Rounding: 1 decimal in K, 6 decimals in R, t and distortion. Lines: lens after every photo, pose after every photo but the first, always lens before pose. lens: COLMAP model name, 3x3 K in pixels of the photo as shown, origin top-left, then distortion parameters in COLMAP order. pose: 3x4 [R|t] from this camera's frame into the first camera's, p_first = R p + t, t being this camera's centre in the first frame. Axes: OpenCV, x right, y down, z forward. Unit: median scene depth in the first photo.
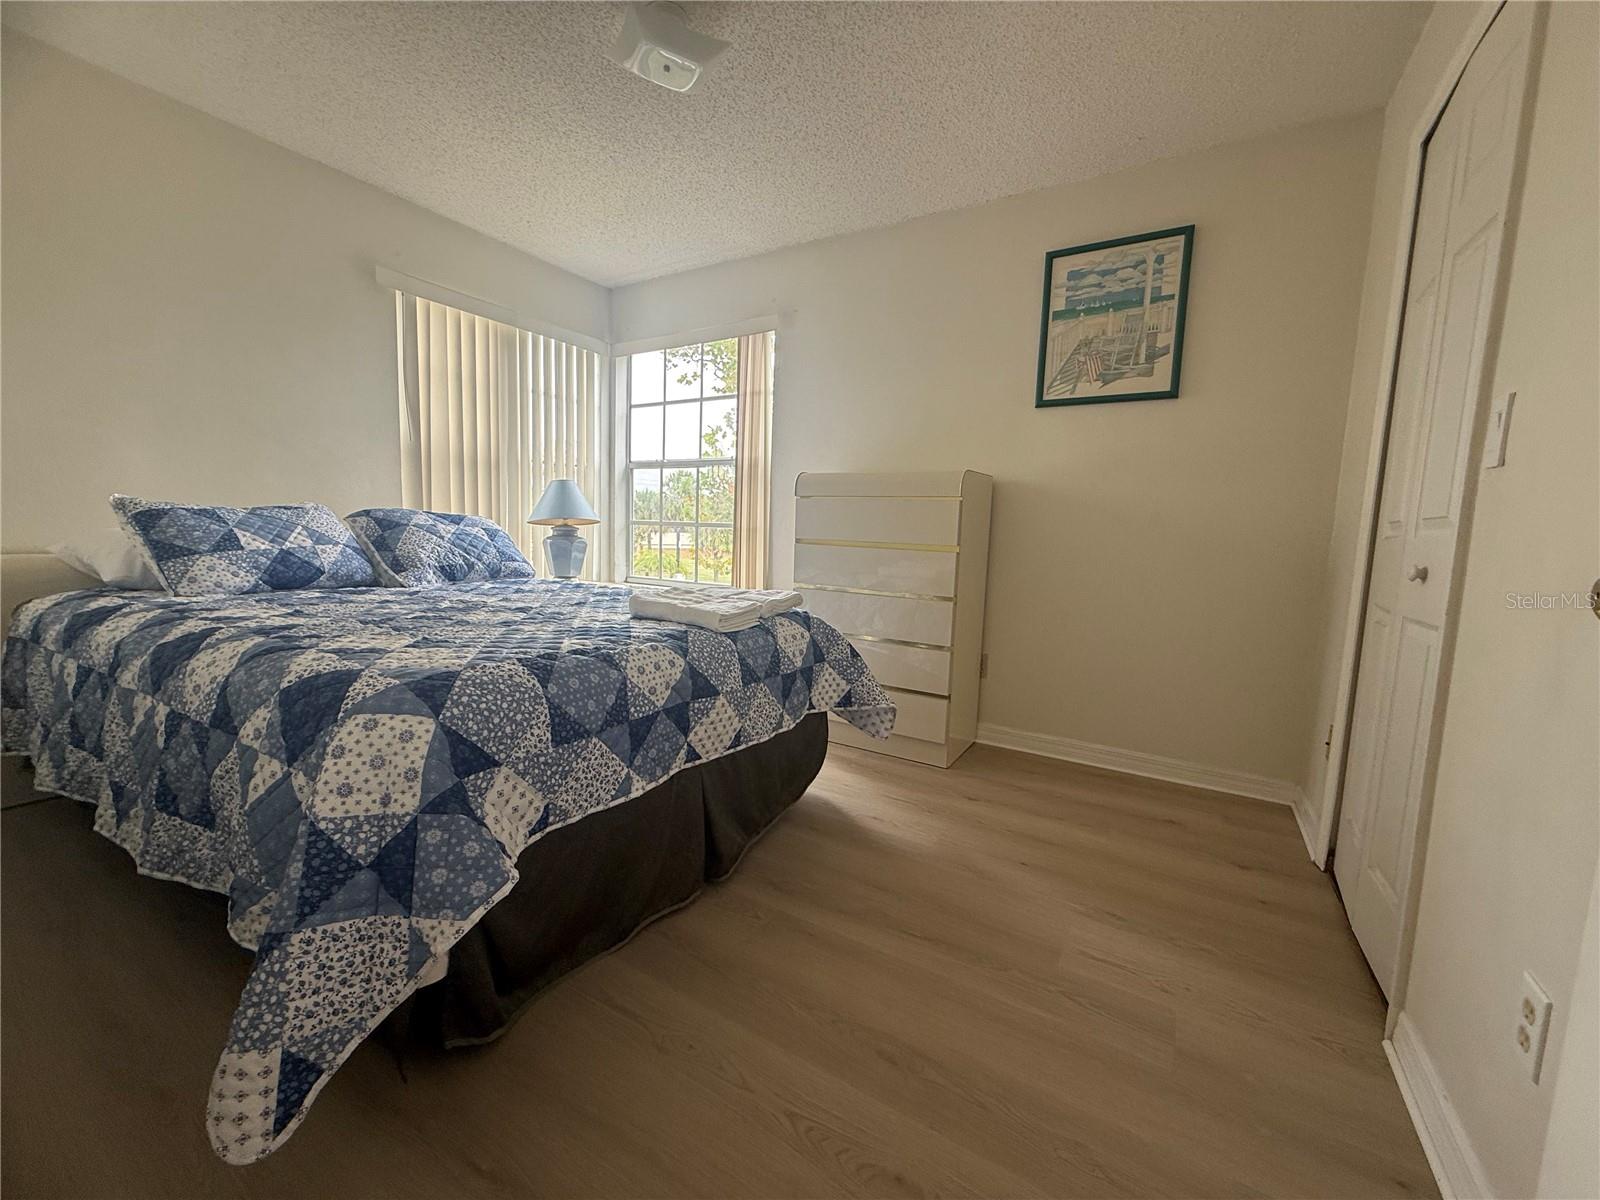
lens RADIAL K [[634.5, 0, 802.7], [0, 634.5, 595.7], [0, 0, 1]] dist [0.001214, -0.000077]
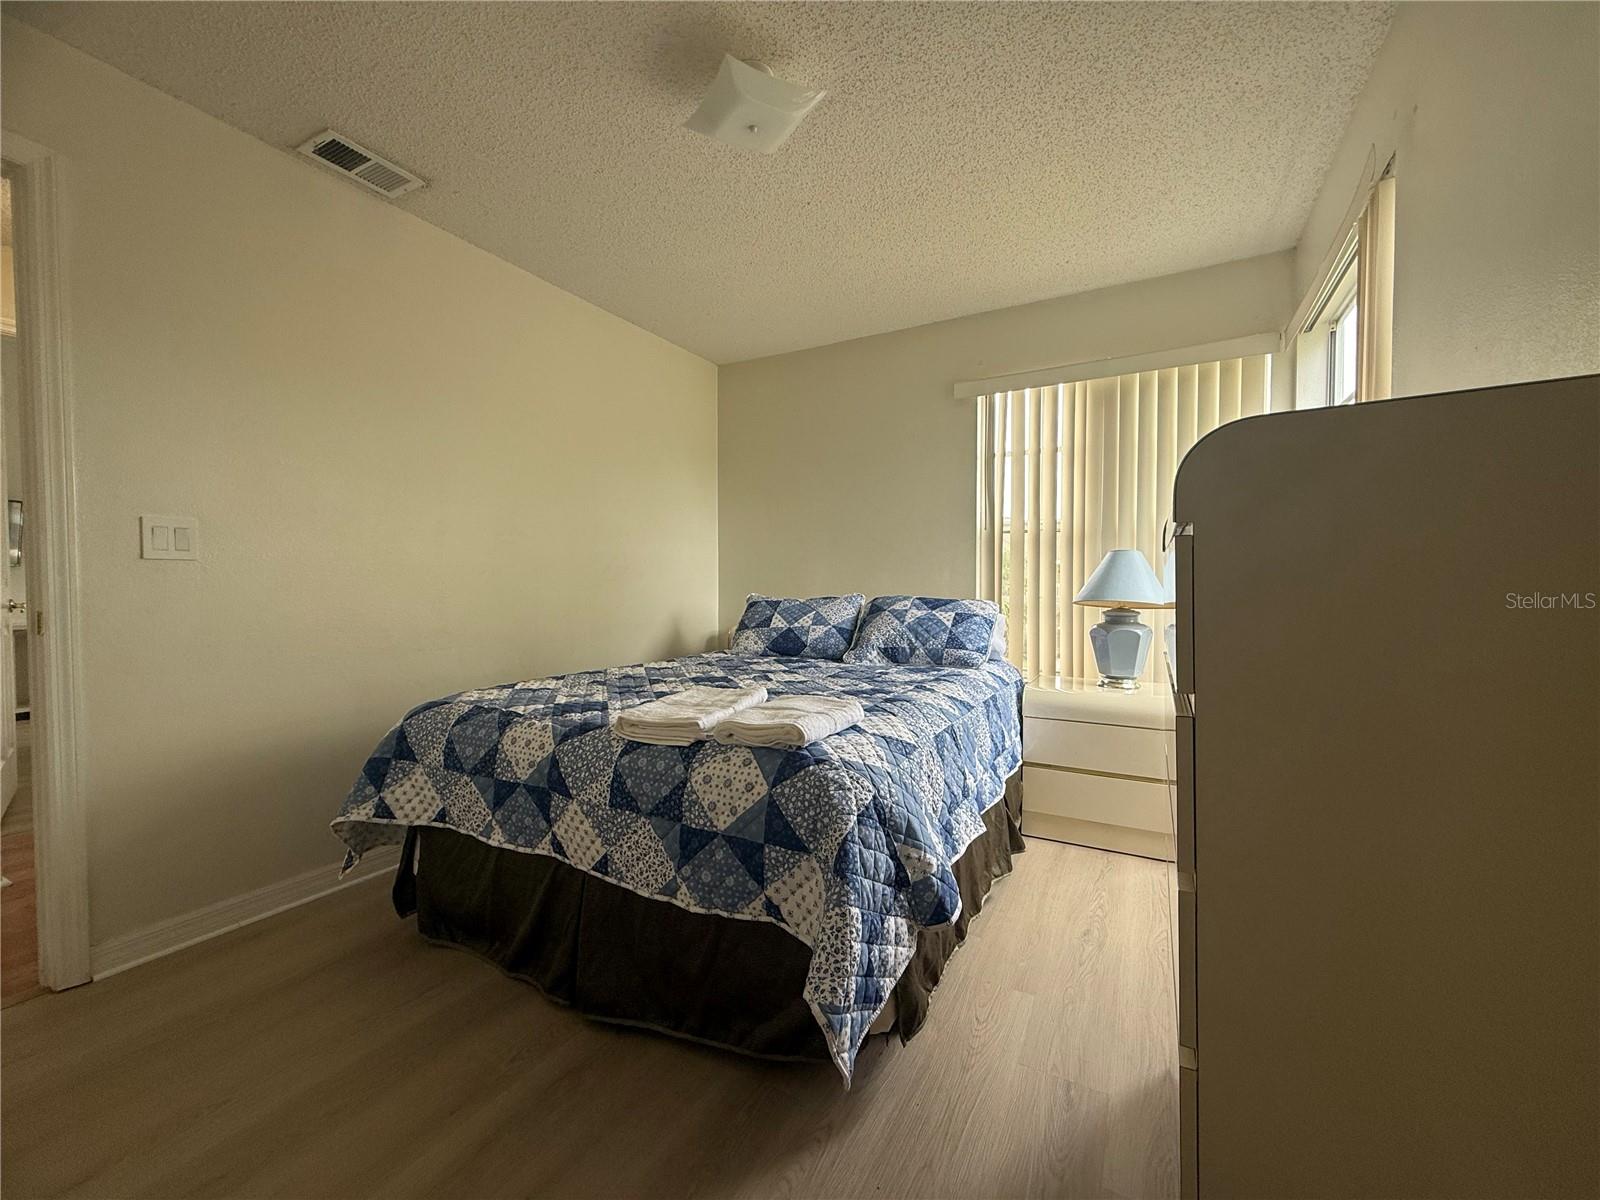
lens RADIAL K [[634.5, 0, 803.2], [0, 634.5, 603.9], [0, 0, 1]] dist [0.001214, -0.000077]
pose [[0.041574, -0.003717, -0.999129, 0.723572], [-0.102117, 0.994741, -0.007950, -0.138314], [0.993903, 0.102359, 0.040975, 1.129822]]
